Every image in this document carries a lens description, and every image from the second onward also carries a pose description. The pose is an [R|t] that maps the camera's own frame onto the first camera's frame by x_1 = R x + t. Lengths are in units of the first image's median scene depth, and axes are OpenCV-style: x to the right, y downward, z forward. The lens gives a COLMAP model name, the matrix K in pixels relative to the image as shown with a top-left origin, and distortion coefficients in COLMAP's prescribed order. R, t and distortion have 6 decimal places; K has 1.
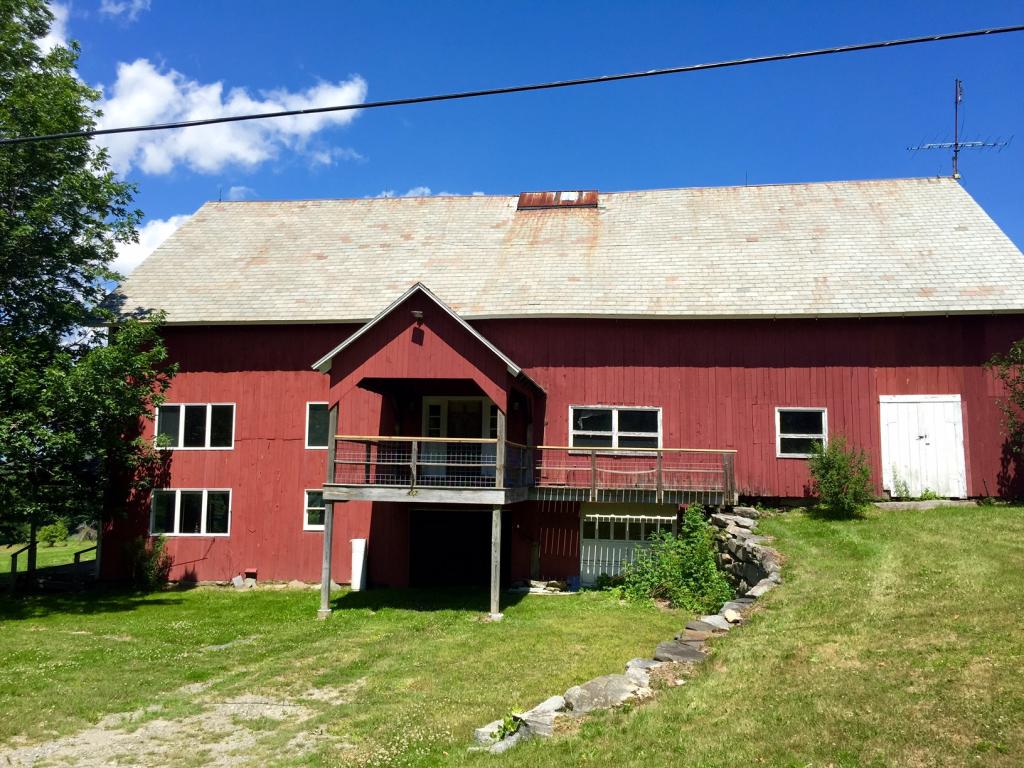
lens RADIAL K [[877.1, 0, 516.3], [0, 877.1, 385.1], [0, 0, 1]] dist [0.064028, -0.069273]
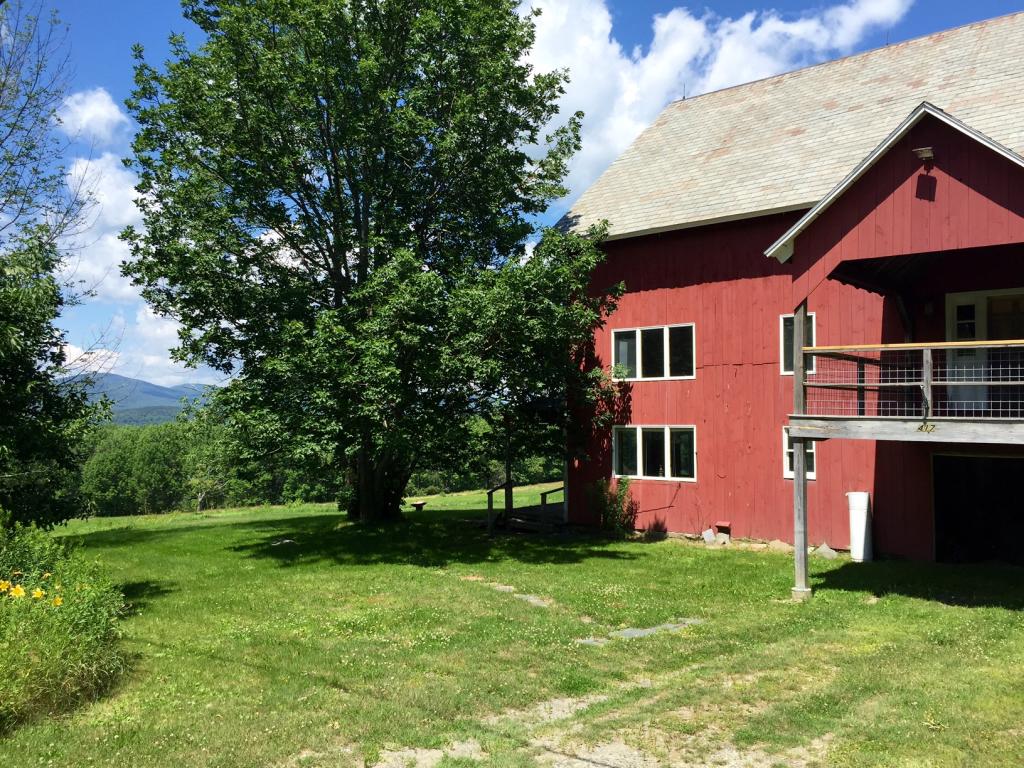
lens RADIAL K [[877.1, 0, 515.5], [0, 877.1, 380.5], [0, 0, 1]] dist [0.064028, -0.069273]
pose [[0.837484, -0.031106, -0.545576, -0.010004], [0.061582, 0.997391, 0.037666, 0.033502], [0.542981, -0.065142, 0.837214, 0.215596]]
